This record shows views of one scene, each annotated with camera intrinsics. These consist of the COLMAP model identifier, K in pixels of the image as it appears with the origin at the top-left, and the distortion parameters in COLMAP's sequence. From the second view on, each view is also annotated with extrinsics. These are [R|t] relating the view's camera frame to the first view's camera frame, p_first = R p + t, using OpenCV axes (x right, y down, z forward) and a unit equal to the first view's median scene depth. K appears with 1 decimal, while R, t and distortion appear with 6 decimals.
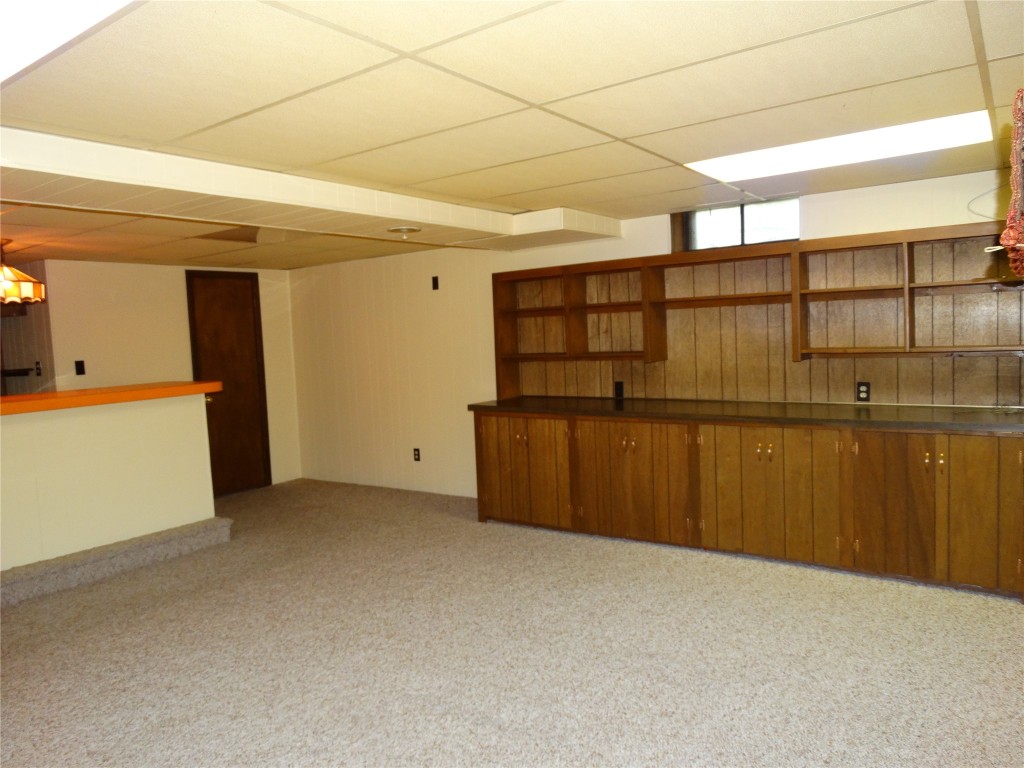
lens RADIAL K [[715.9, 0, 512.0], [0, 715.9, 384.0], [0, 0, 1]] dist [-0.009557, 0.005876]
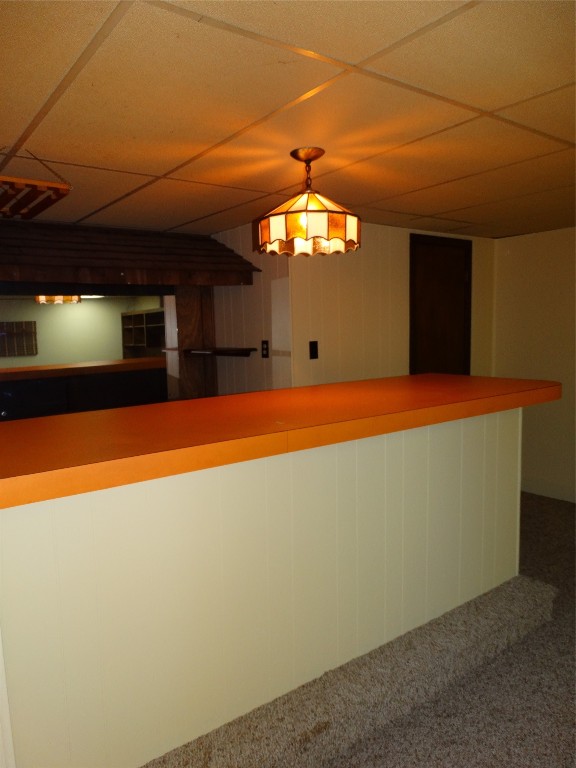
lens RADIAL K [[547.9, 0, 288.0], [0, 547.9, 384.0], [0, 0, 1]] dist [-0.003934, -0.000429]
pose [[0.956580, 0.059194, -0.285397, -0.514719], [-0.046721, 0.997640, 0.050320, -0.016197], [0.287702, -0.034801, 0.957087, 0.455968]]
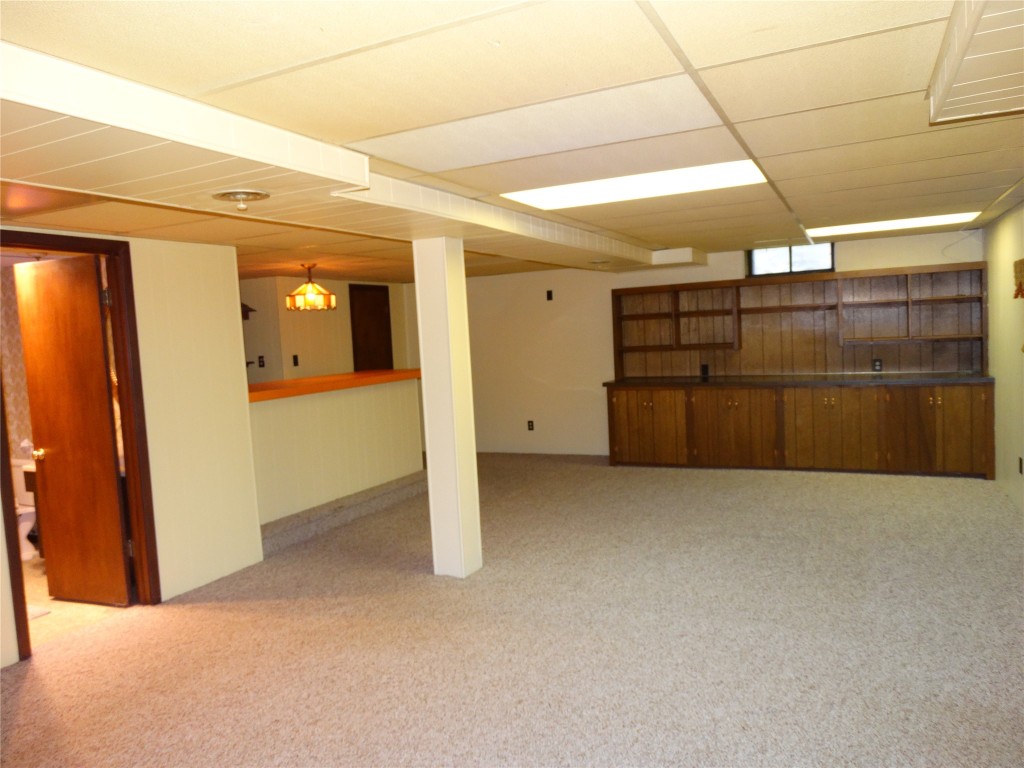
lens RADIAL K [[715.9, 0, 512.0], [0, 715.9, 384.0], [0, 0, 1]] dist [-0.009557, 0.005876]
pose [[0.983915, -0.017205, 0.177810, -0.512139], [0.019585, 0.999740, -0.011640, 0.046666], [-0.177563, 0.014935, 0.983996, -0.365389]]
